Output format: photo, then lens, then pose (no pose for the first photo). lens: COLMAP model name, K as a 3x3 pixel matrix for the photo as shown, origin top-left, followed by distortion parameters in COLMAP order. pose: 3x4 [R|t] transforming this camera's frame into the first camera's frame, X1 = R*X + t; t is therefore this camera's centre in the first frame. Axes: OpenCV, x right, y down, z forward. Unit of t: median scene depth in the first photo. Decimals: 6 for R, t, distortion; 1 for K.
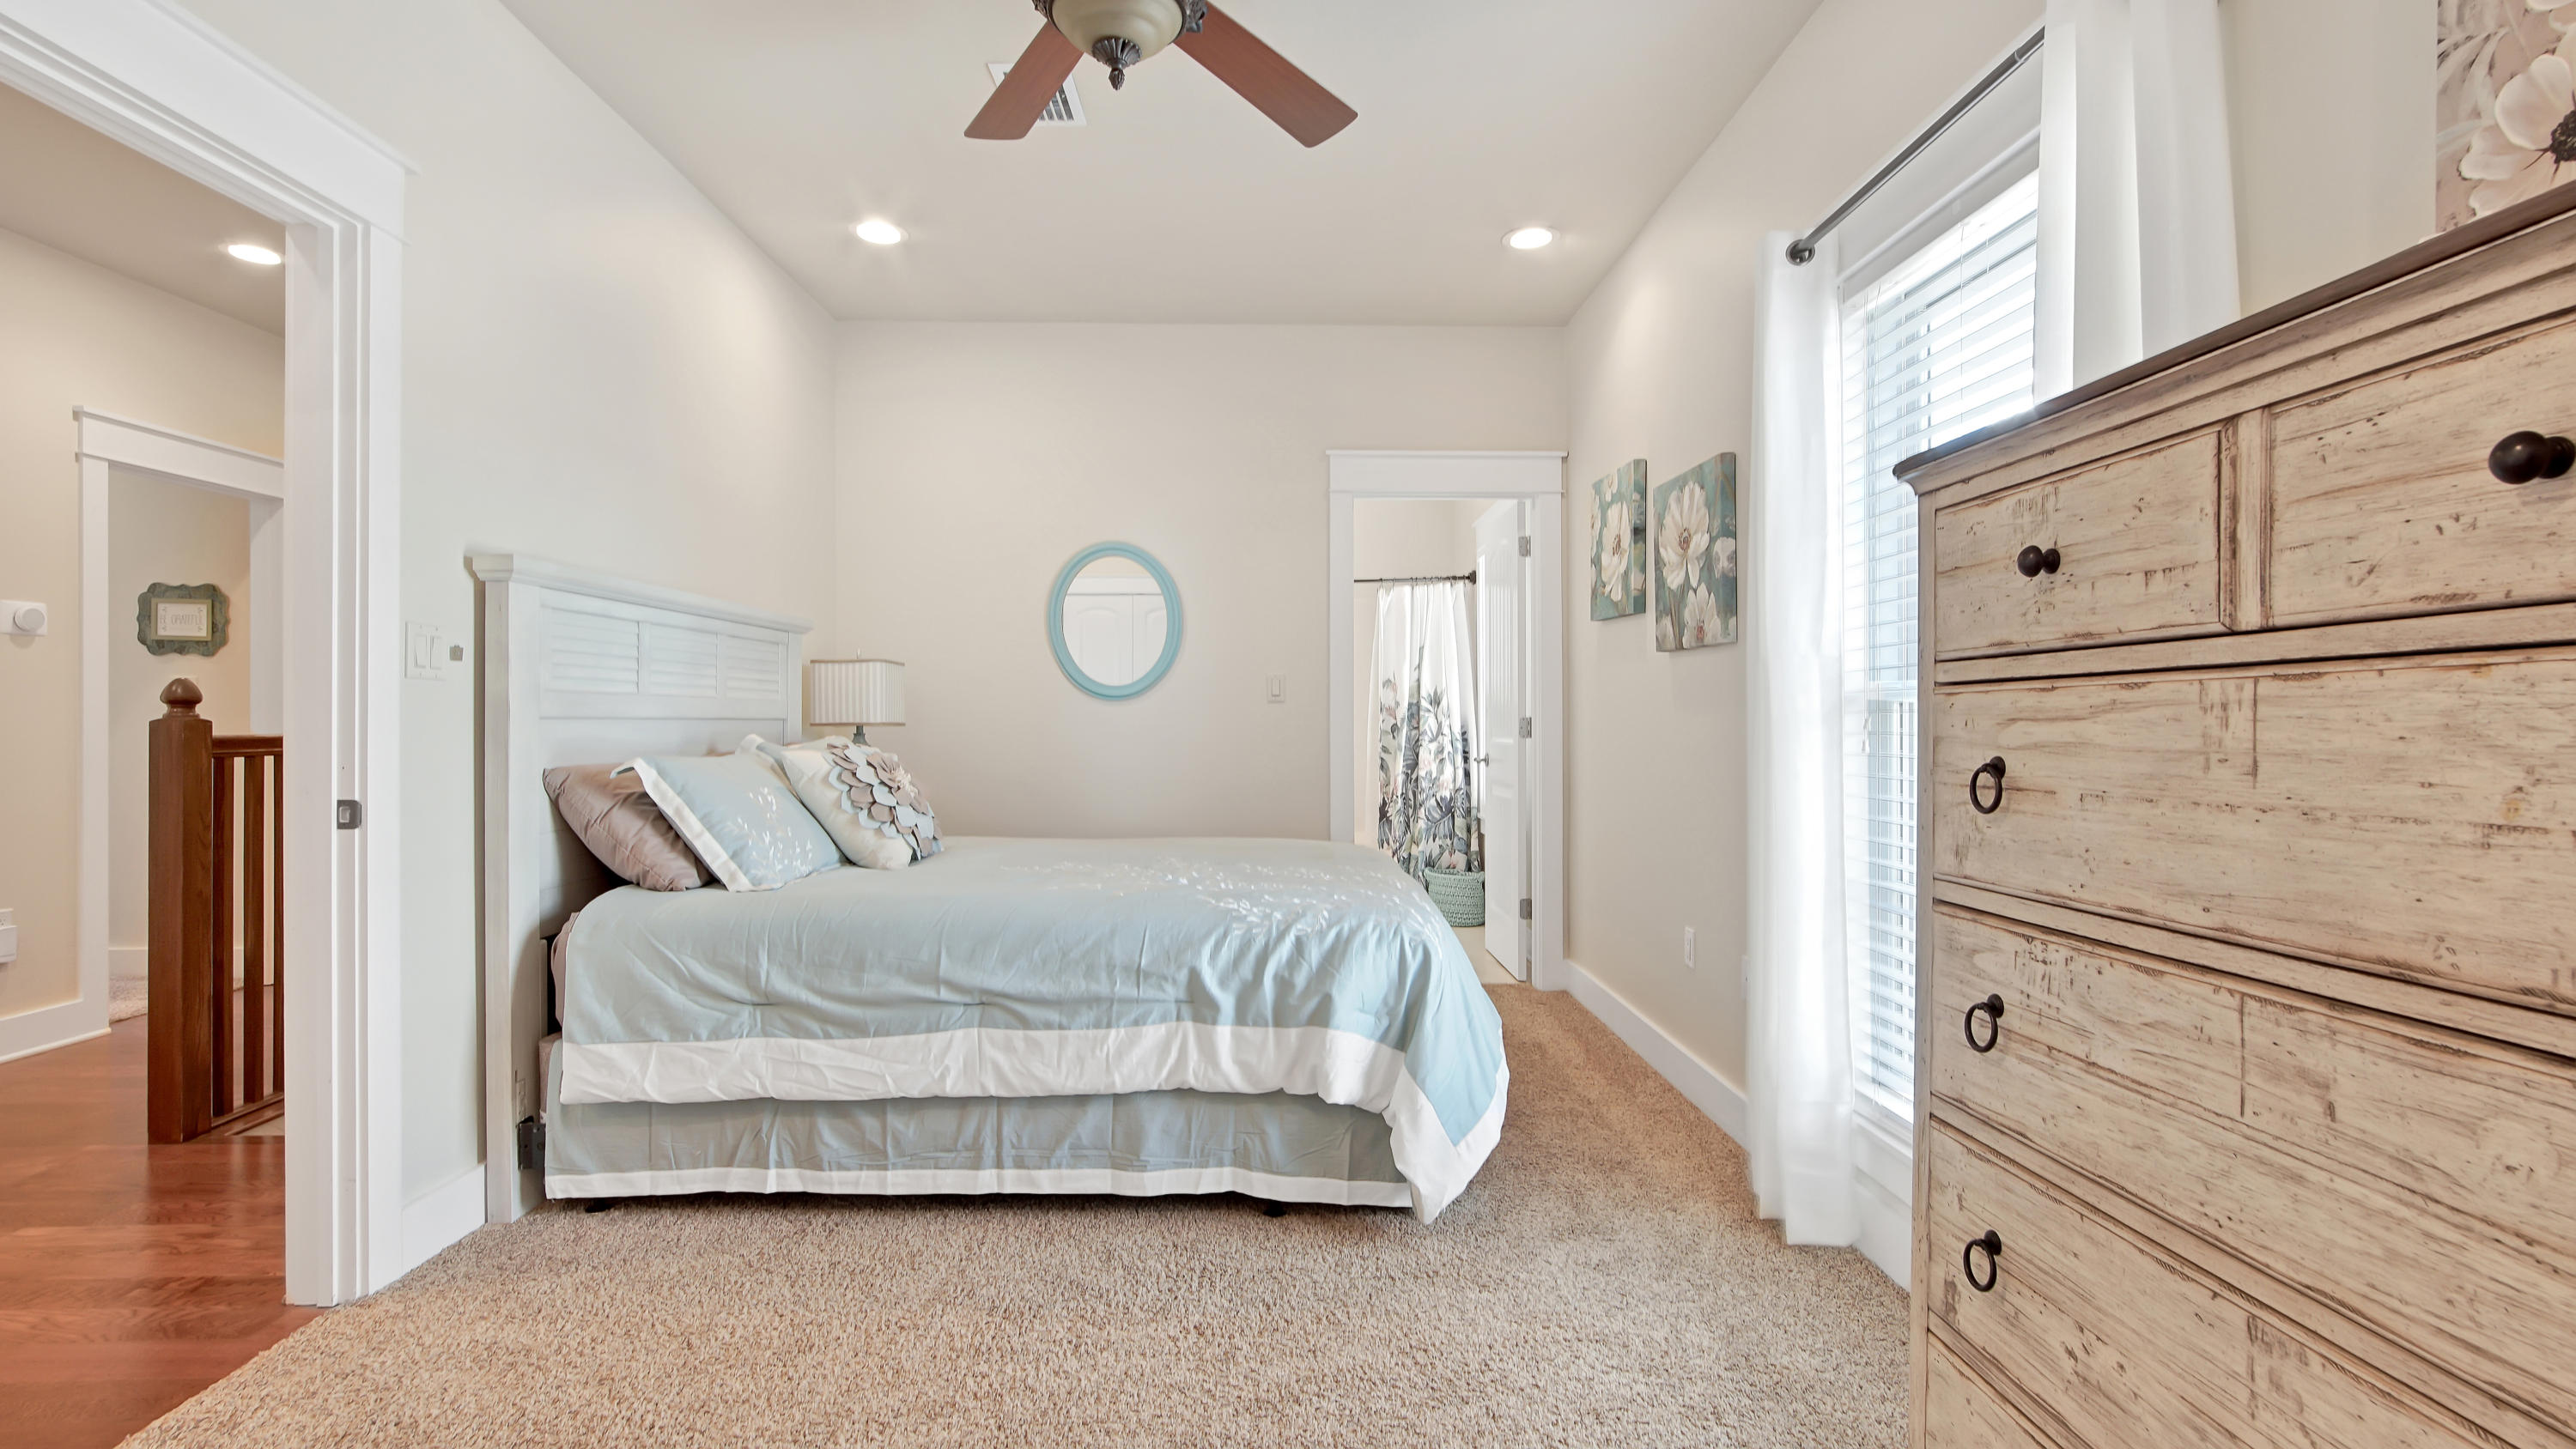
lens RADIAL K [[1194.6, 0, 1286.3], [0, 1194.6, 731.3], [0, 0, 1]] dist [-0.007963, 0.001425]
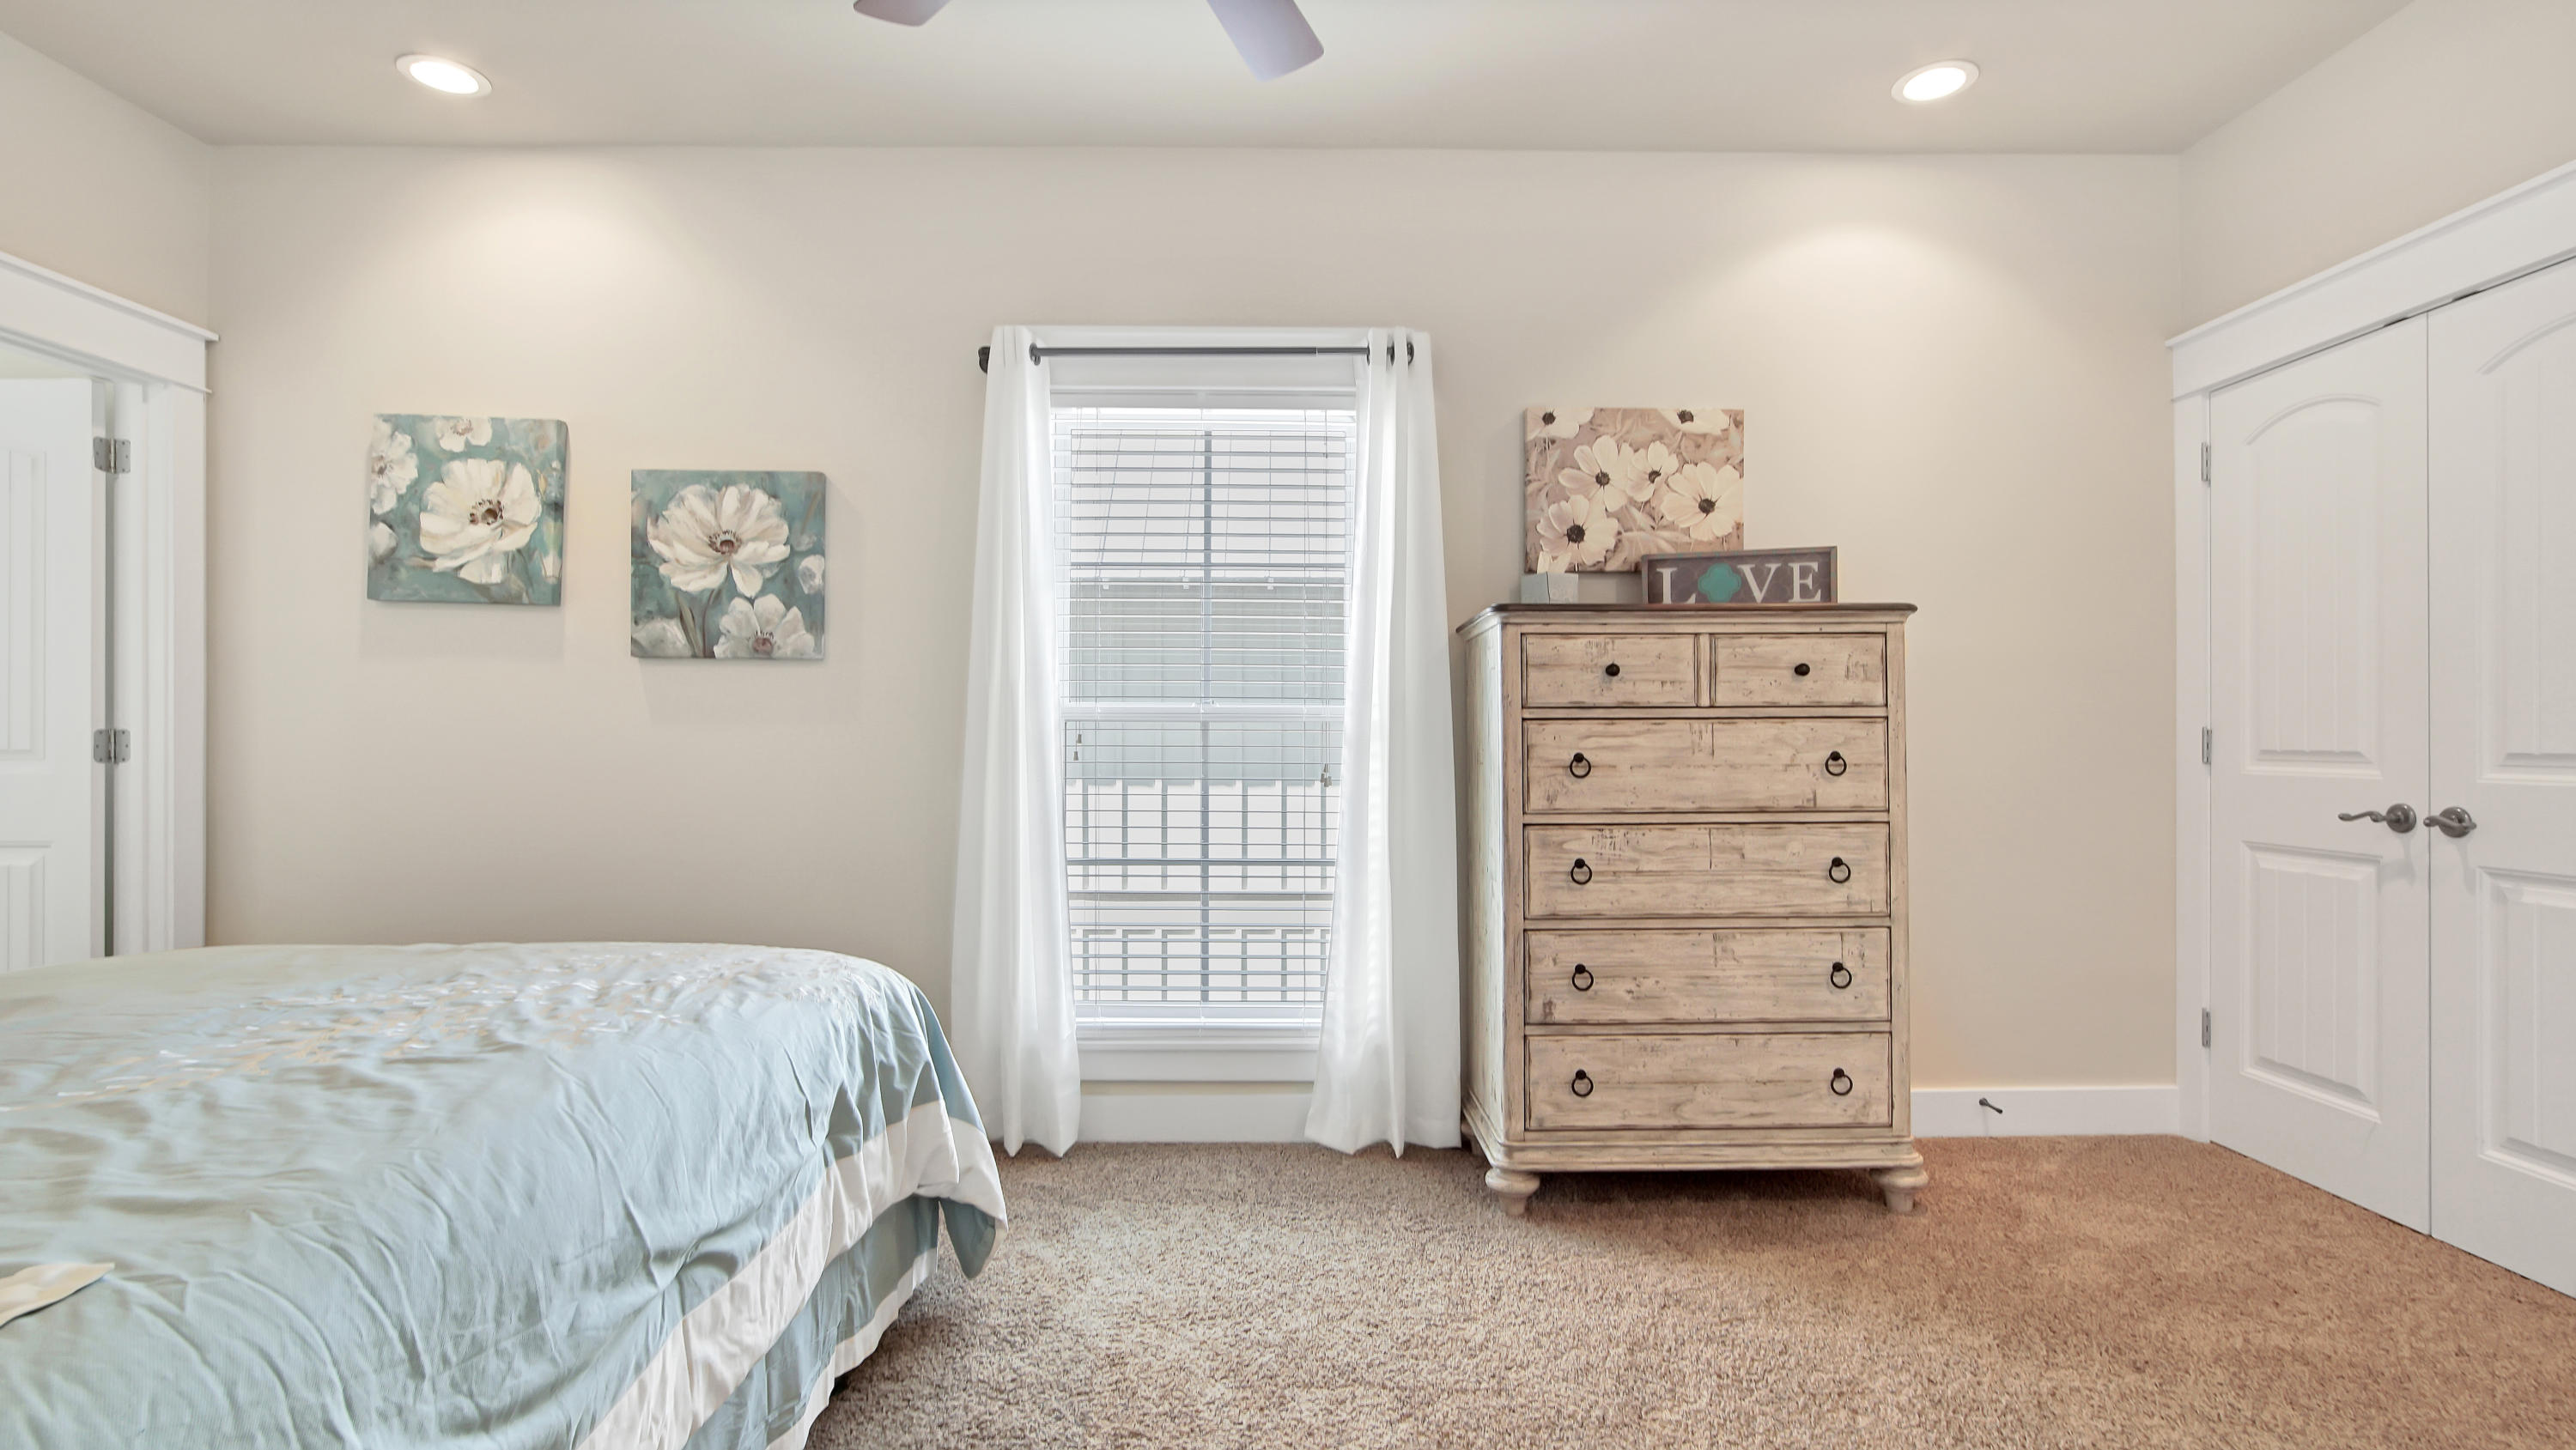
lens RADIAL K [[1194.7, 0, 1285.0], [0, 1194.7, 744.8], [0, 0, 1]] dist [-0.007963, 0.001425]
pose [[0.000057, -0.005011, 0.999987, -1.957016], [0.008424, 0.999952, 0.005010, -0.011398], [-0.999965, 0.008424, 0.000099, 1.836089]]
